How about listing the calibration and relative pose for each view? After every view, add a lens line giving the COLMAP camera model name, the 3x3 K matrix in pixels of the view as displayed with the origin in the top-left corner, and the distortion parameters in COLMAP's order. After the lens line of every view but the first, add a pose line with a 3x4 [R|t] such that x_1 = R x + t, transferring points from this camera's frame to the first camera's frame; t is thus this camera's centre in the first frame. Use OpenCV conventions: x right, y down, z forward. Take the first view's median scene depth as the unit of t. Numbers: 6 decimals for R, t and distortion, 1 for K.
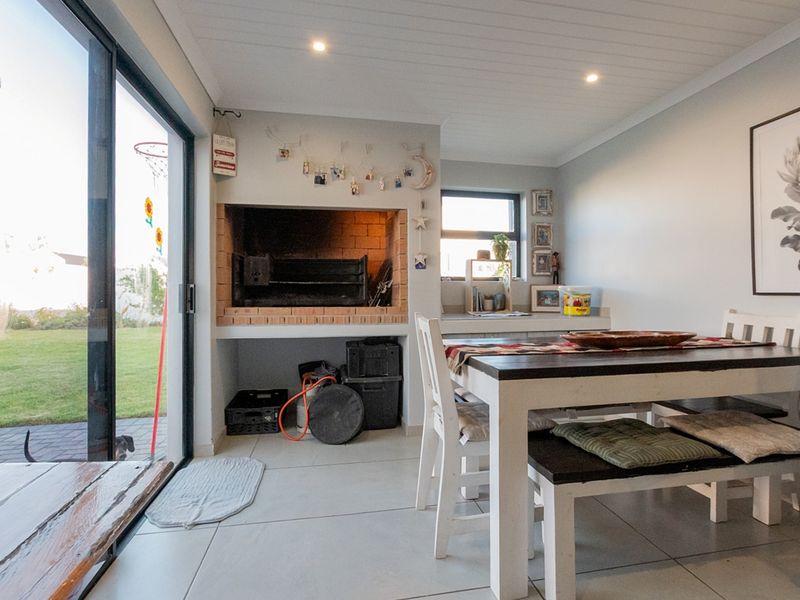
lens RADIAL K [[411.0, 0, 395.1], [0, 411.0, 300.0], [0, 0, 1]] dist [-0.006692, -0.000171]
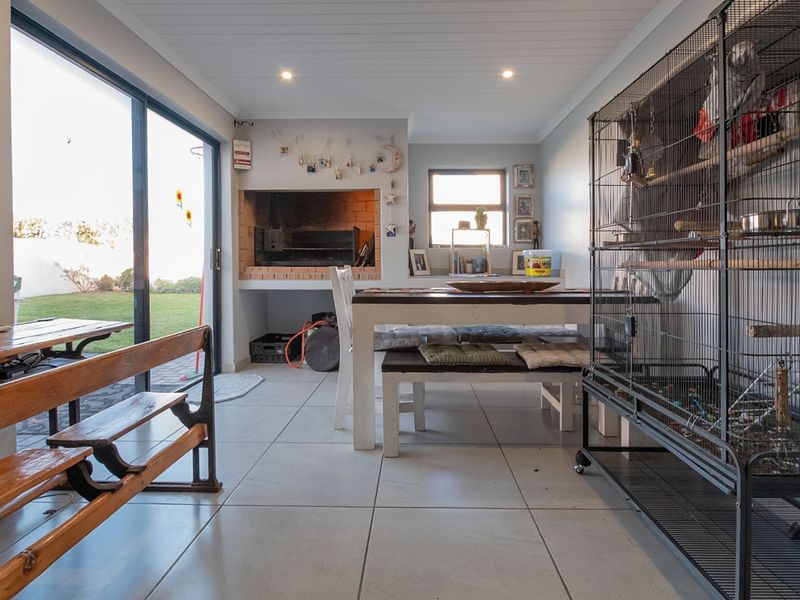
lens RADIAL K [[406.0, 0, 391.3], [0, 406.0, 282.5], [0, 0, 1]] dist [-0.000043, -0.000063]
pose [[0.977111, 0.009988, -0.212495, 0.324688], [-0.005935, 0.999788, 0.019702, 0.039330], [0.212647, -0.017990, 0.976964, -0.201214]]
